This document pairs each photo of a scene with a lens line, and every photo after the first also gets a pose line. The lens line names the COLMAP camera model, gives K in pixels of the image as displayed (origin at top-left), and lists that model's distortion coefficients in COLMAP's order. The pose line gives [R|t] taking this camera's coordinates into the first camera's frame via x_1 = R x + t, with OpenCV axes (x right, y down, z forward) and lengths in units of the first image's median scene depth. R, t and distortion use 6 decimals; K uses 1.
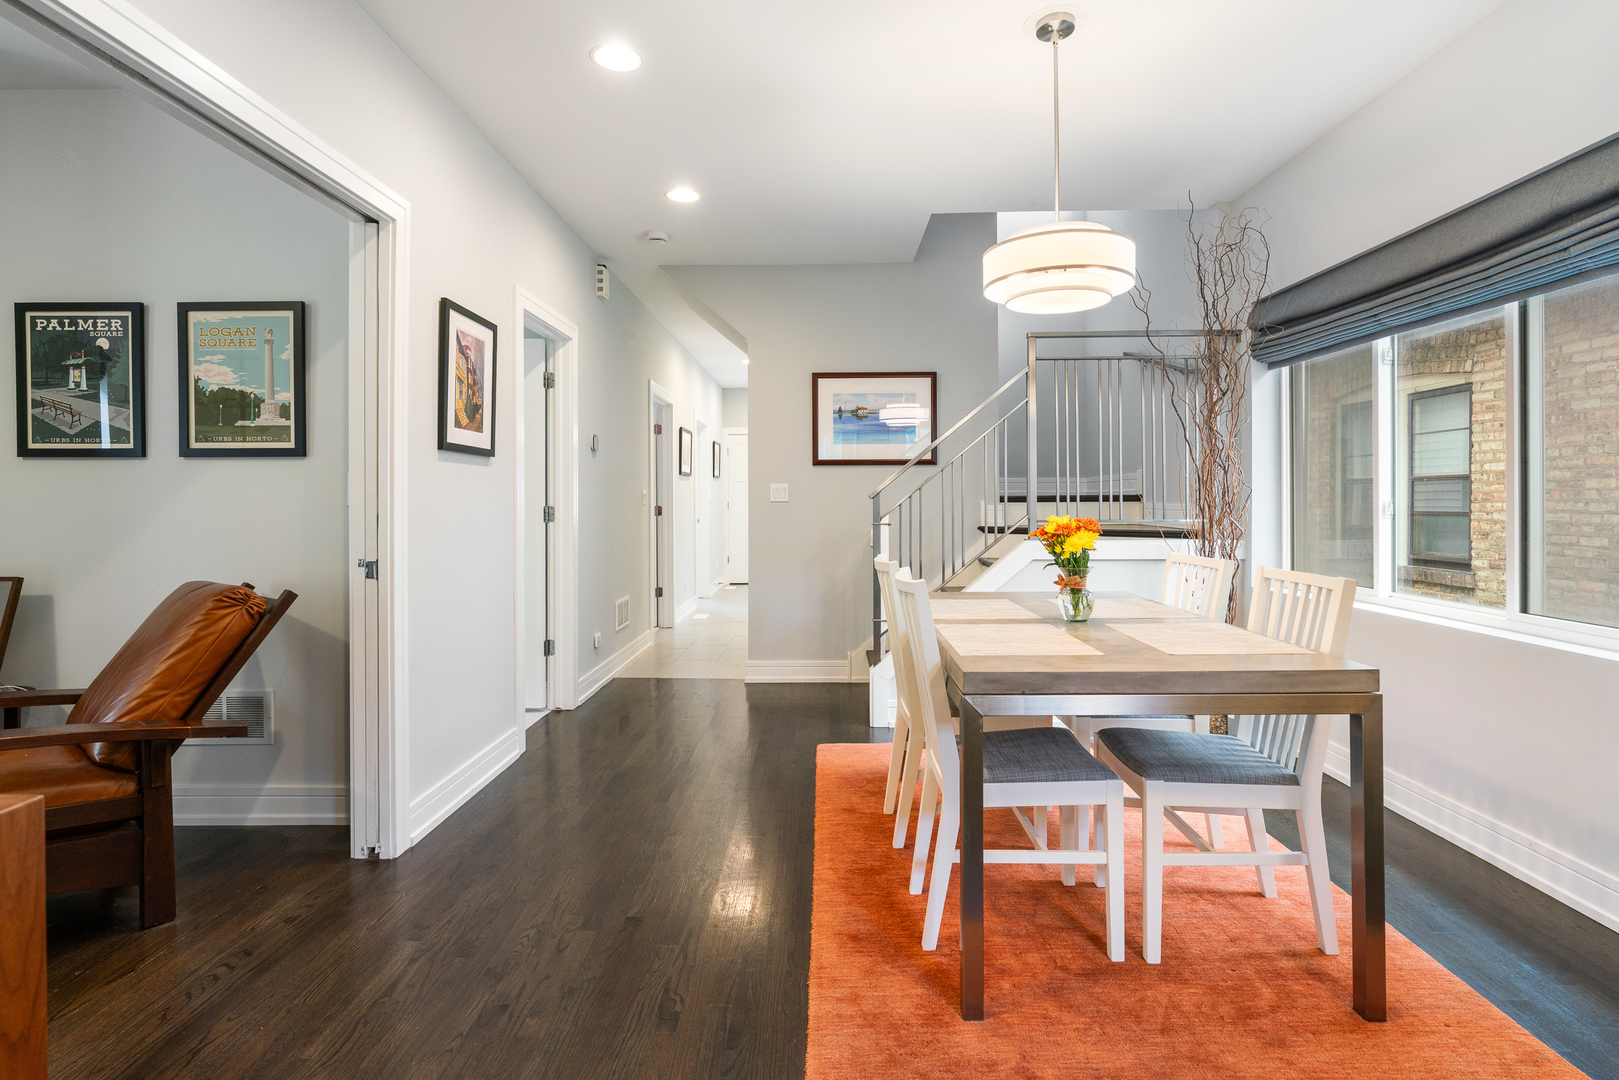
lens RADIAL K [[797.8, 0, 808.4], [0, 797.8, 501.6], [0, 0, 1]] dist [-0.004227, 0.001462]
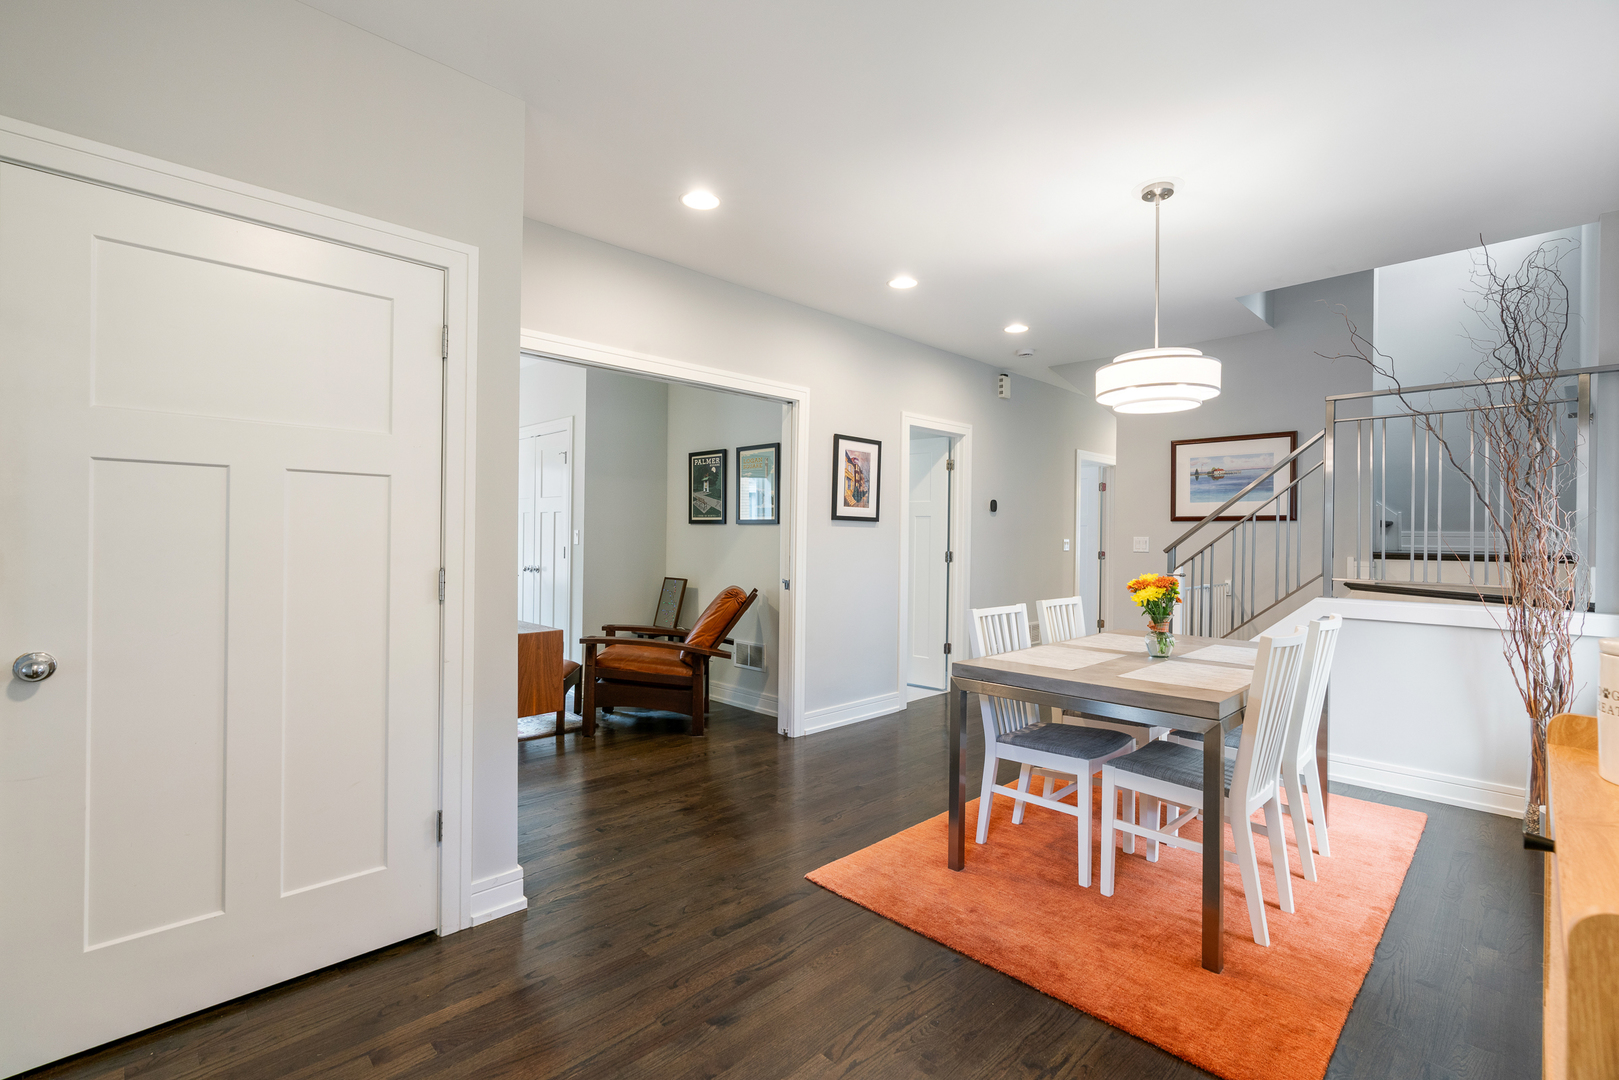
lens RADIAL K [[728.3, 0, 815.2], [0, 728.3, 534.3], [0, 0, 1]] dist [-0.015566, 0.003426]
pose [[0.717676, 0.010405, -0.696299, 0.637719], [-0.015595, 0.999878, -0.001133, -0.030483], [0.696202, 0.011671, 0.717751, -0.186097]]
